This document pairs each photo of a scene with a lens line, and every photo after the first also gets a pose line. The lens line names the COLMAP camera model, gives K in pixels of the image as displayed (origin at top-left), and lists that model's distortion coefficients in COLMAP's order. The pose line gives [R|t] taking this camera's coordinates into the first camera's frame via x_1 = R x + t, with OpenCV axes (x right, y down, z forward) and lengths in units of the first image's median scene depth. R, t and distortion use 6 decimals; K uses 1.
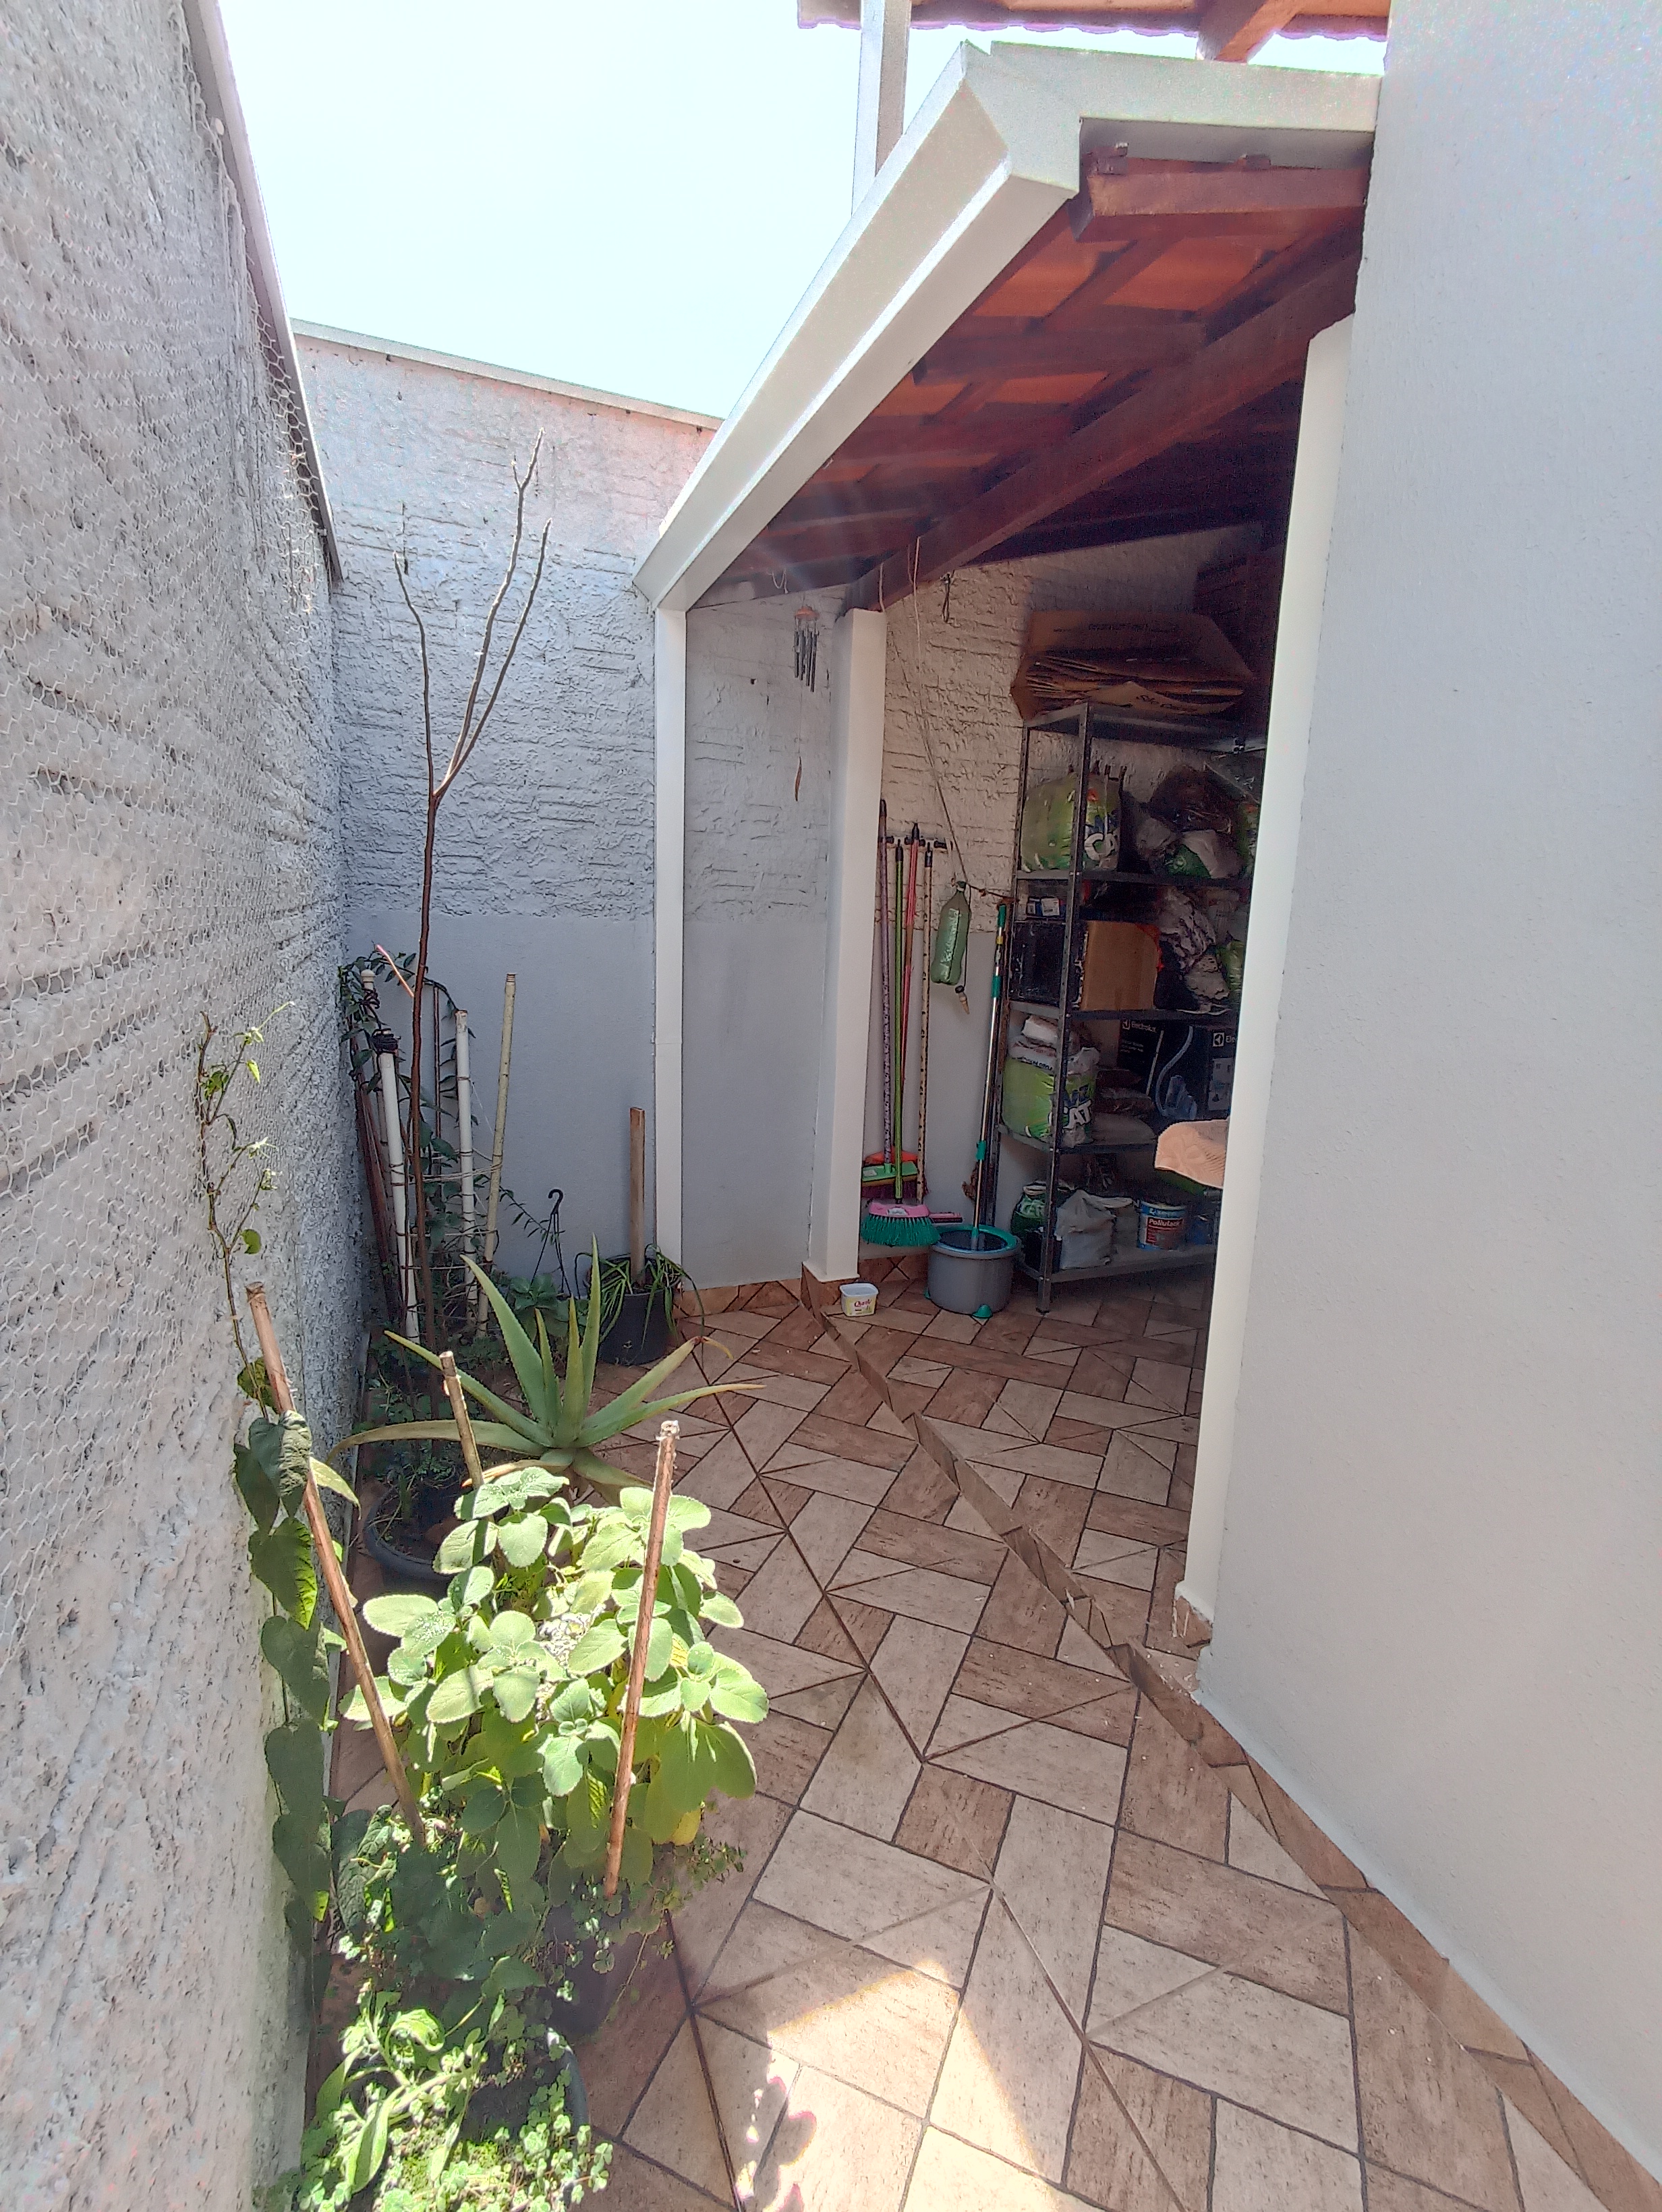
lens RADIAL K [[1010.7, 0, 833.2], [0, 1010.7, 1114.7], [0, 0, 1]] dist [-0.002456, -0.000634]
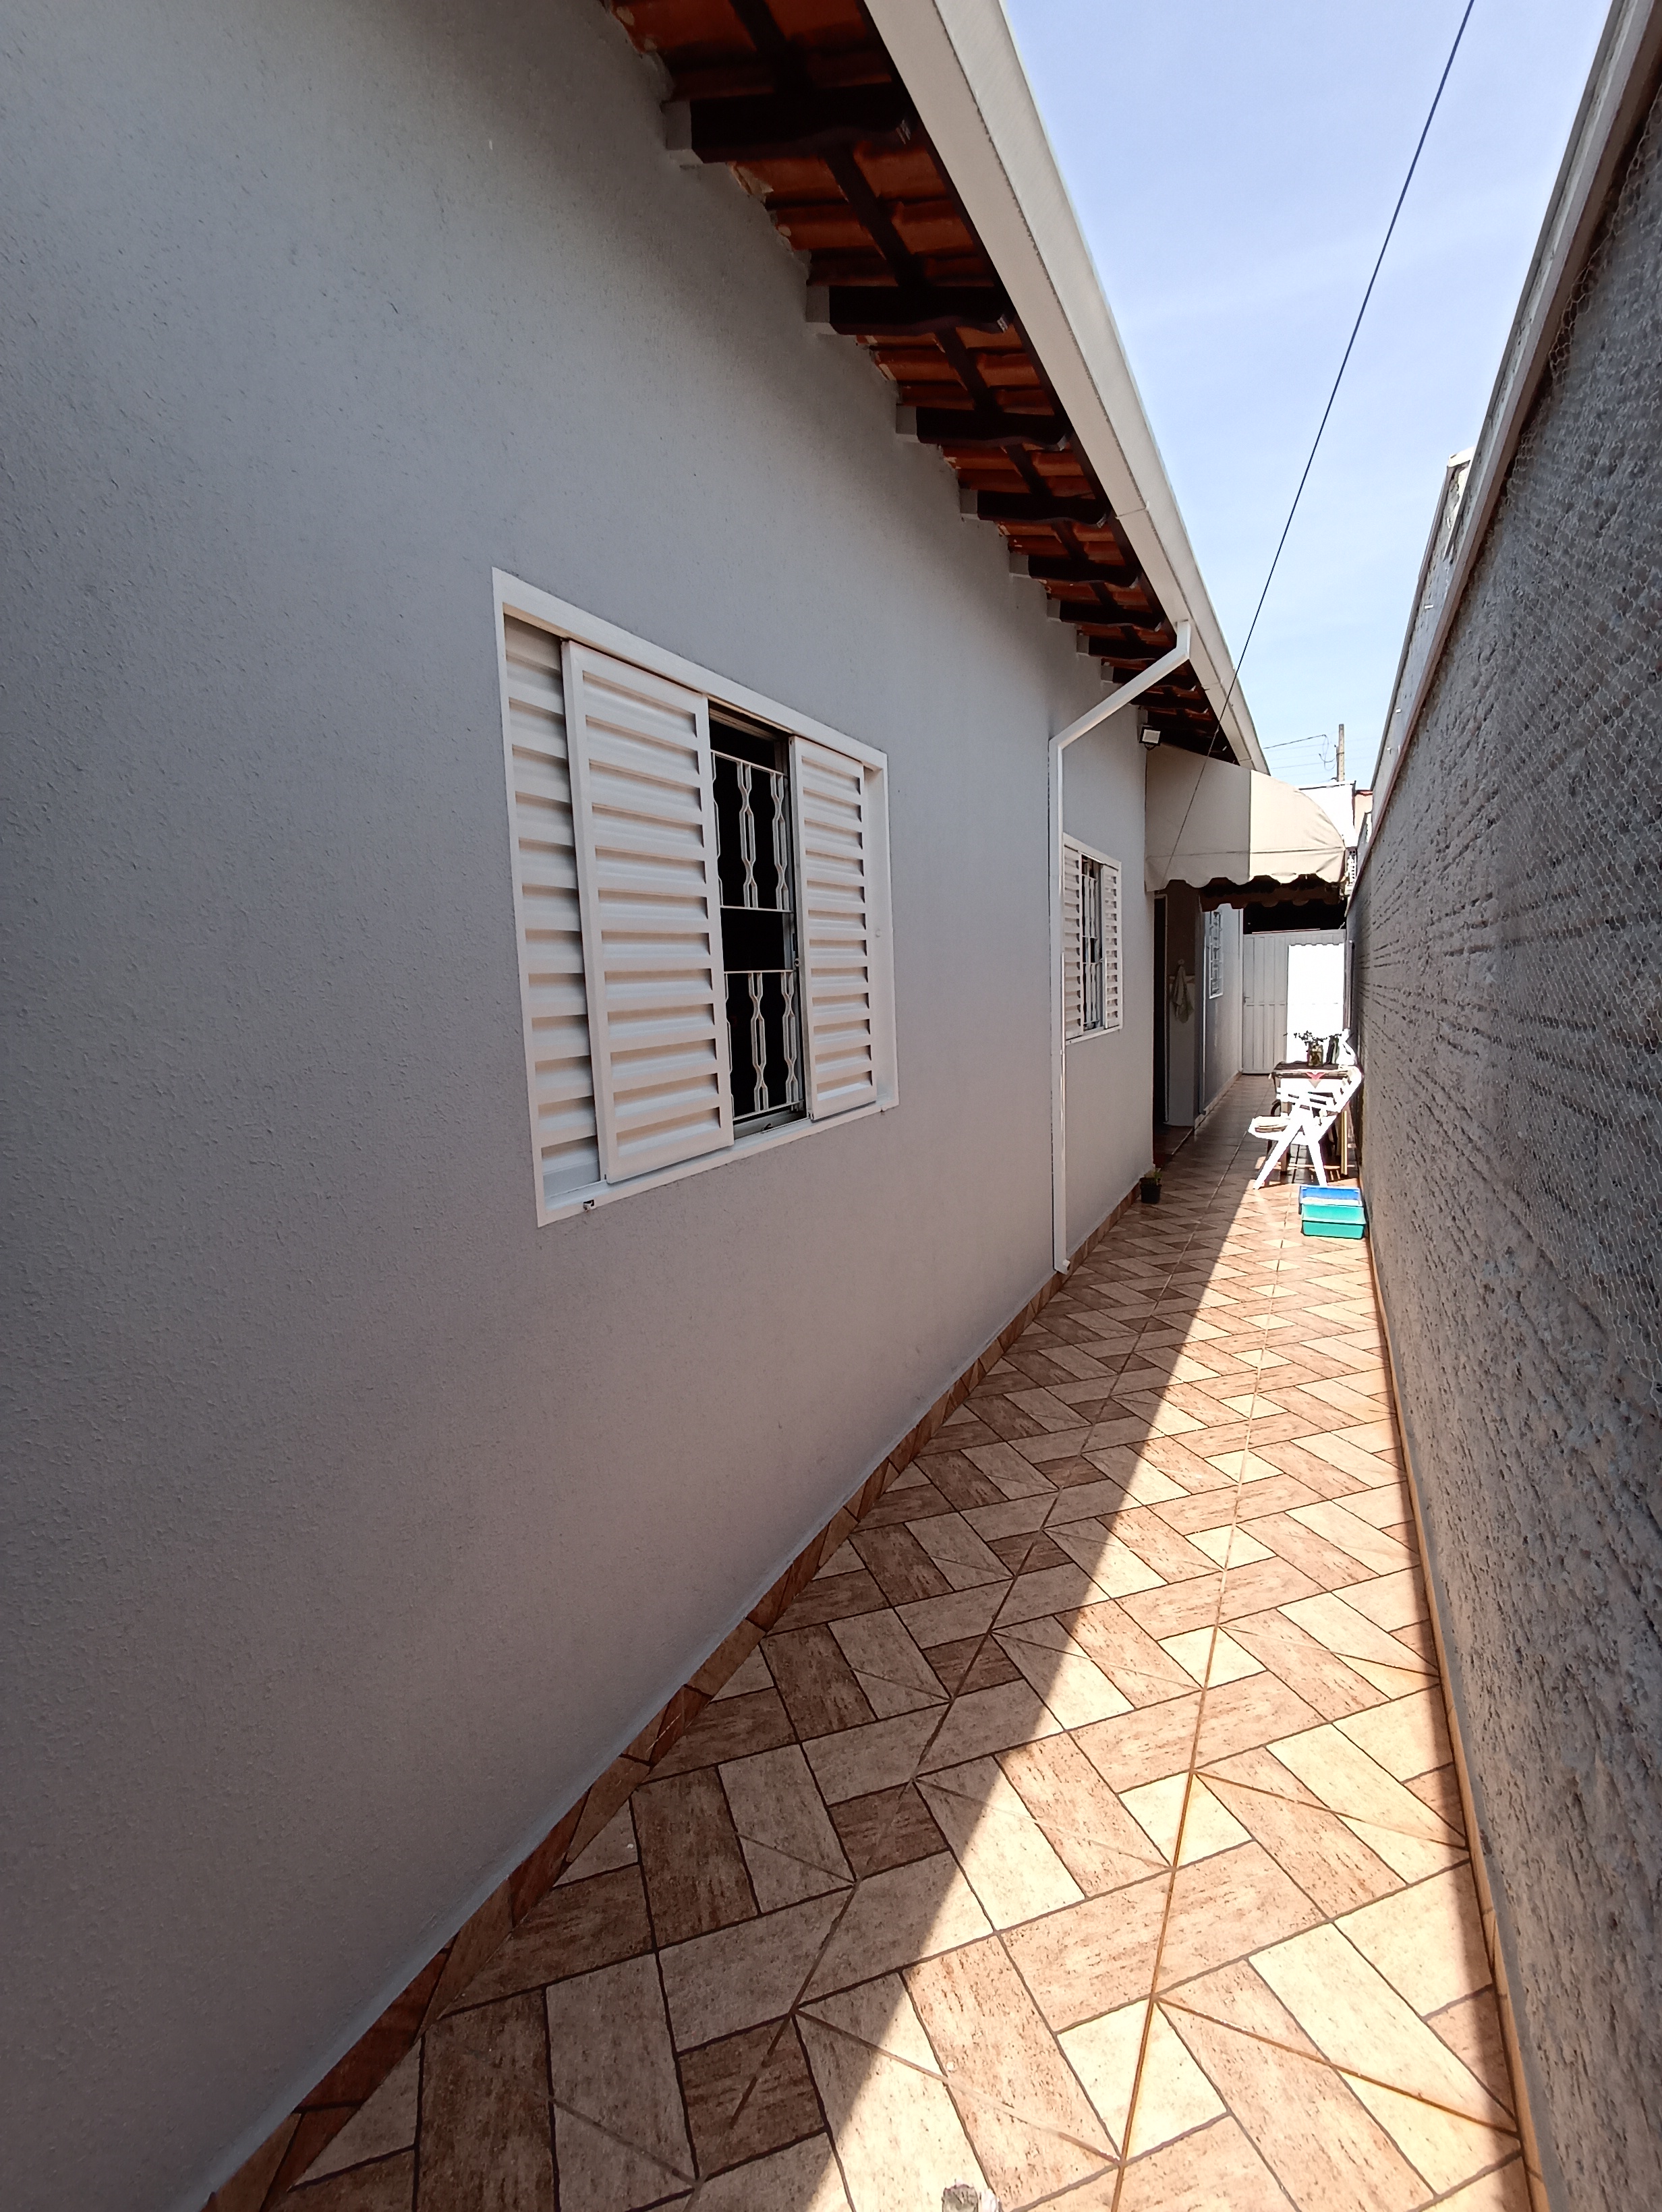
lens RADIAL K [[1010.7, 0, 833.4], [0, 1010.7, 1096.3], [0, 0, 1]] dist [-0.002456, -0.000634]
pose [[-0.662520, -0.061045, 0.746553, -0.483575], [0.188818, 0.950877, 0.245316, -0.252931], [-0.724856, 0.303489, -0.618449, 1.214452]]
